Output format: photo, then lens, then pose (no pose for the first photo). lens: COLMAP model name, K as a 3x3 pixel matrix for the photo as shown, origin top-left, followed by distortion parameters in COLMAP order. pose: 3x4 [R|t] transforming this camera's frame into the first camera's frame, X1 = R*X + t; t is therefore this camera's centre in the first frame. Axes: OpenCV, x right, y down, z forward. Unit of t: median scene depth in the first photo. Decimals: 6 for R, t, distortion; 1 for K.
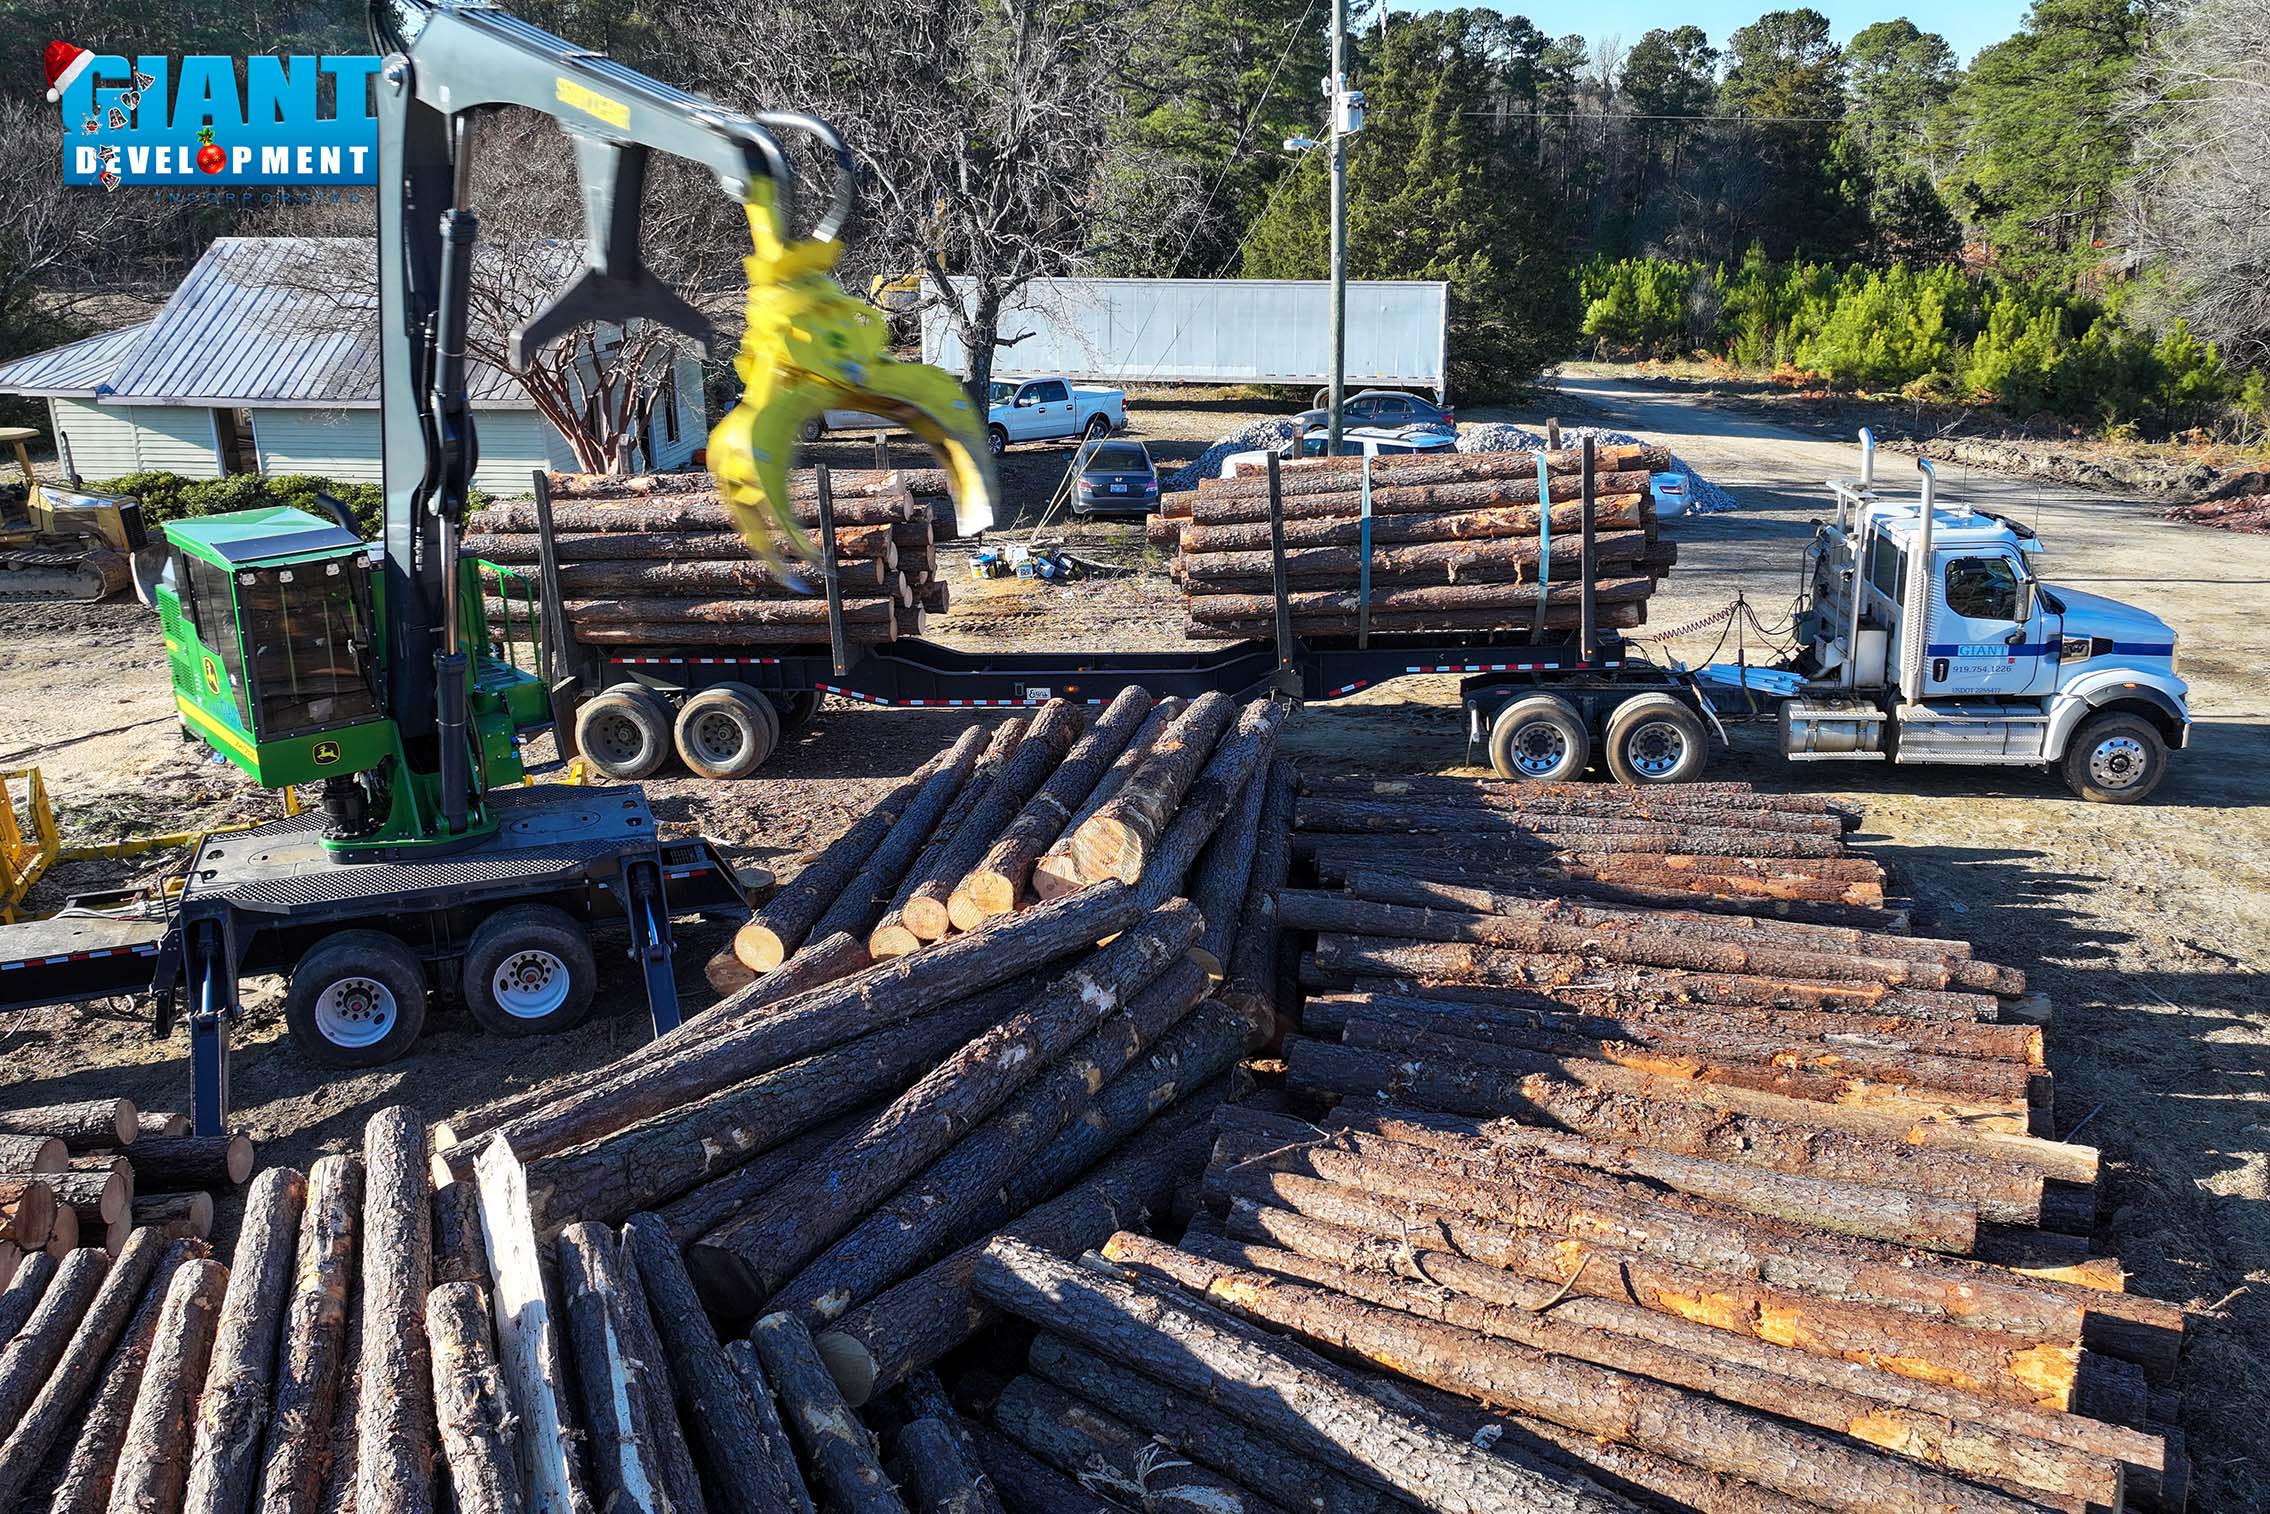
lens RADIAL K [[2082.8, 0, 1126.0], [0, 2082.8, 751.8], [0, 0, 1]] dist [0.007079, 0.000000]
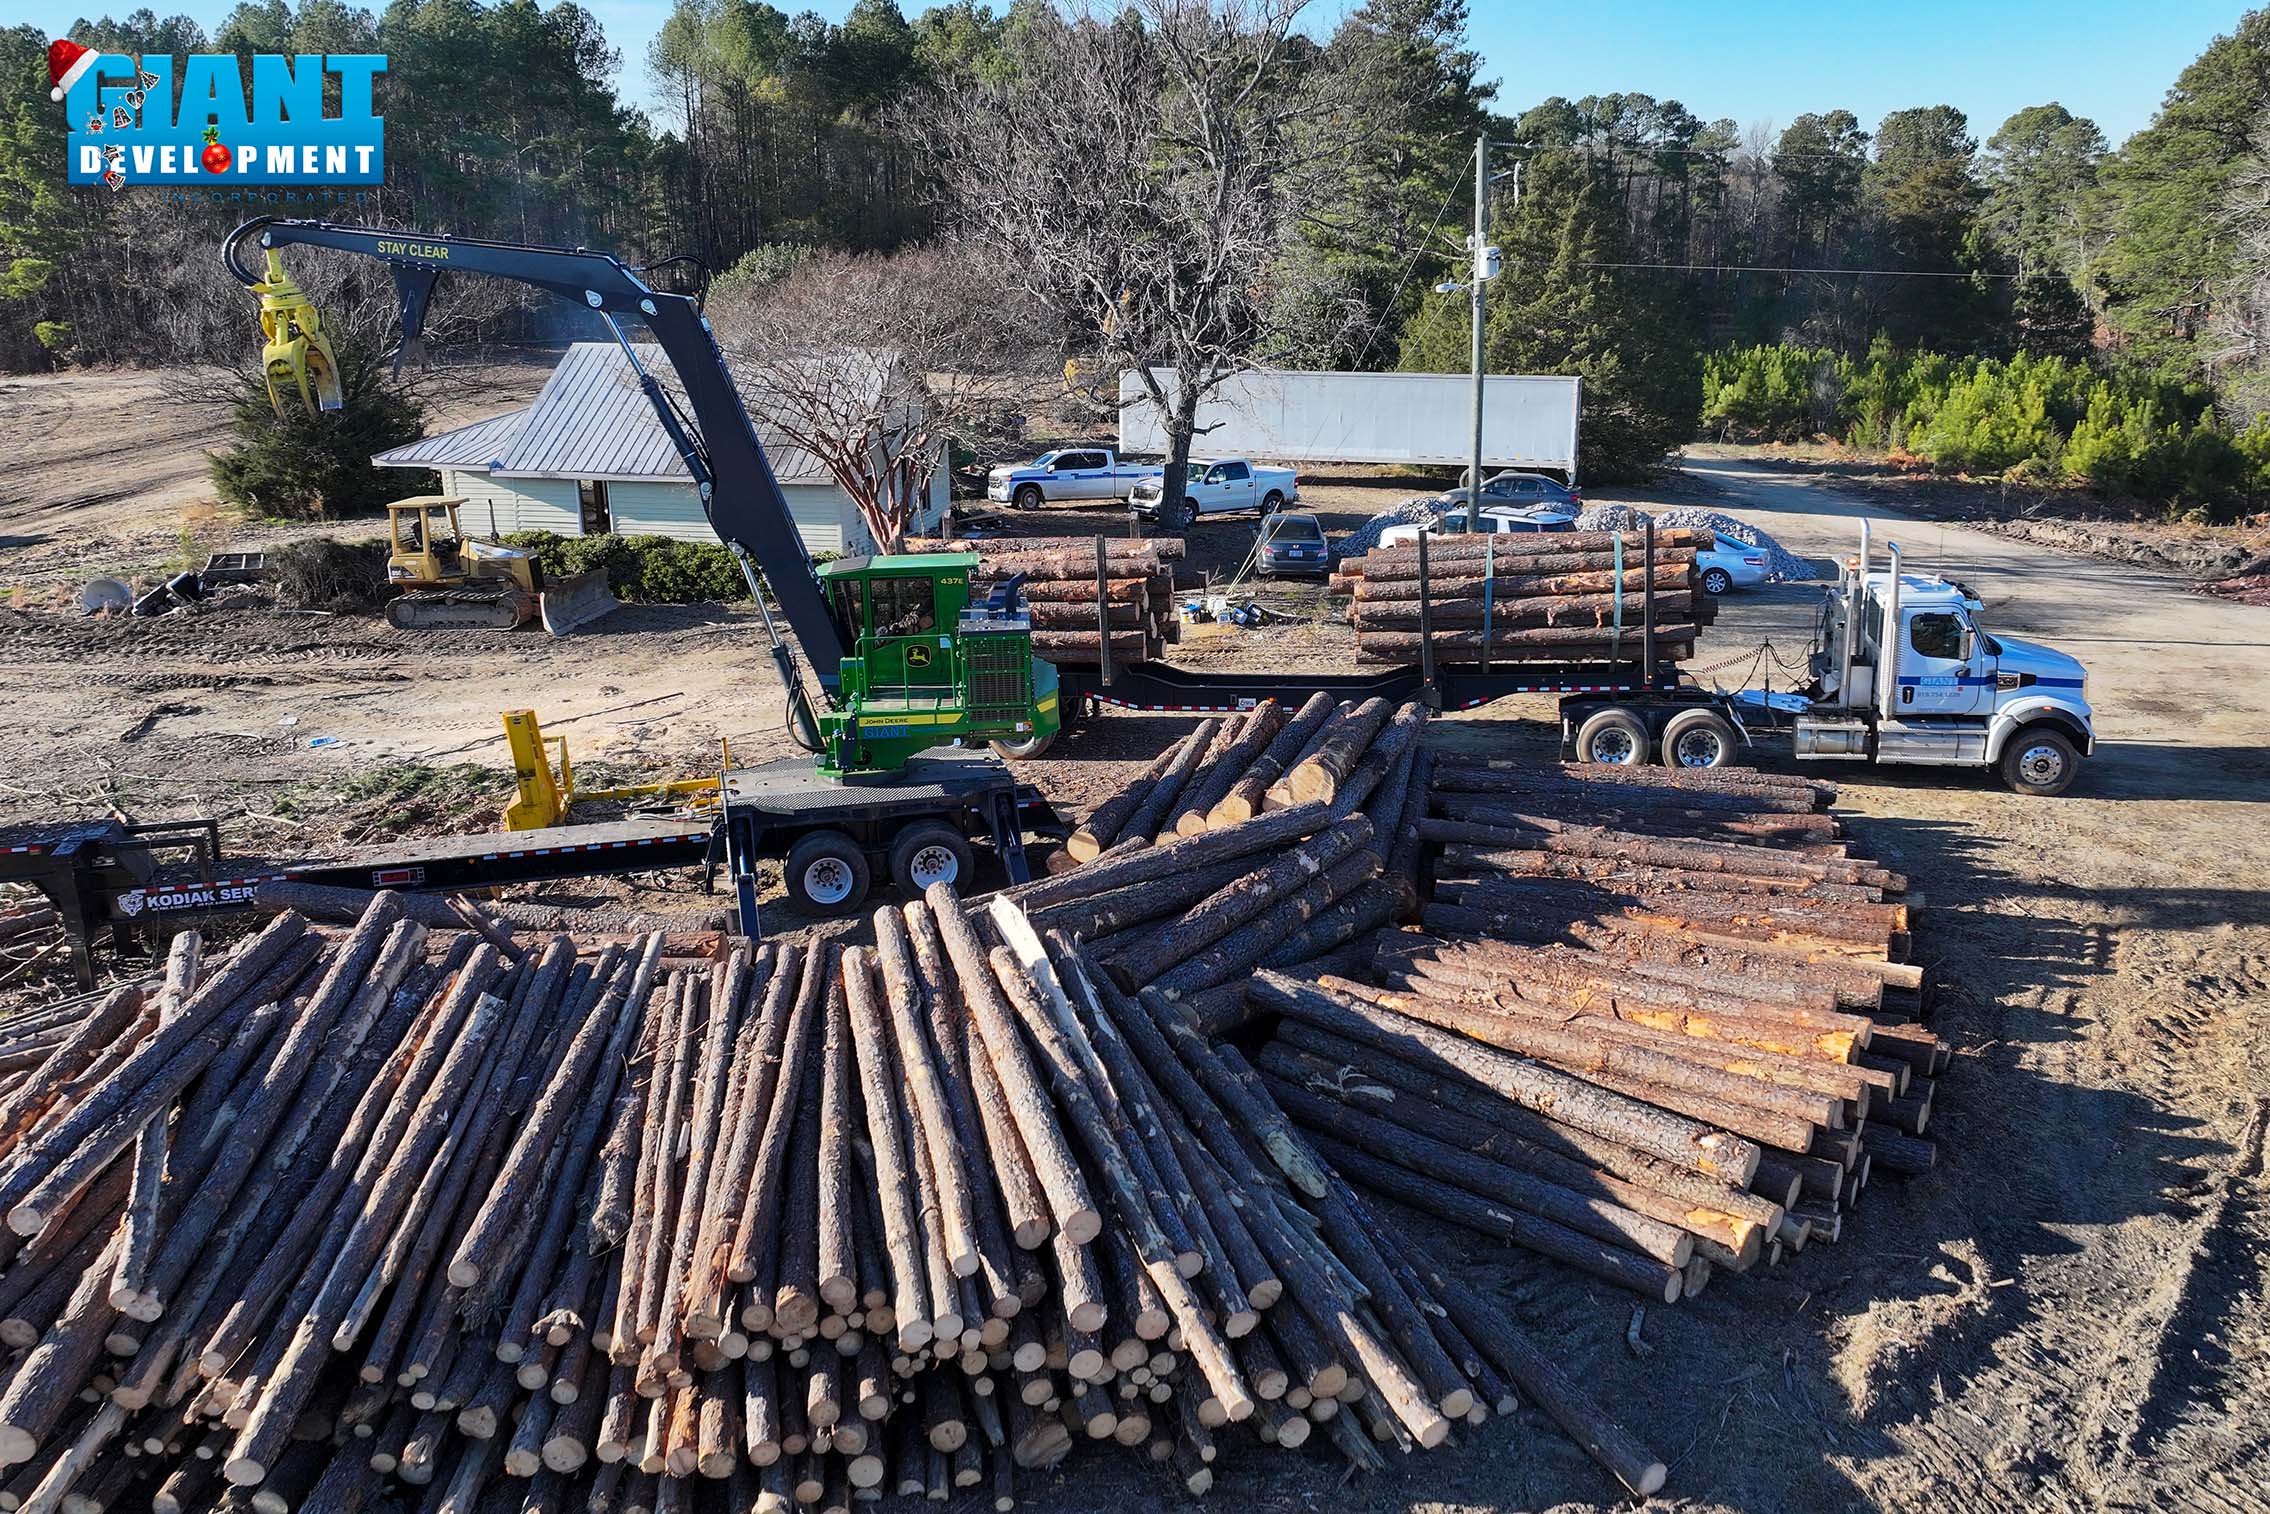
lens RADIAL K [[2082.8, 0, 1144.4], [0, 2082.8, 769.0], [0, 0, 1]] dist [0.007079, 0.000000]
pose [[0.997949, 0.020491, -0.060641, -0.027216], [-0.021807, 0.999539, -0.021128, 0.048975], [0.060180, 0.022408, 0.997936, -0.395514]]
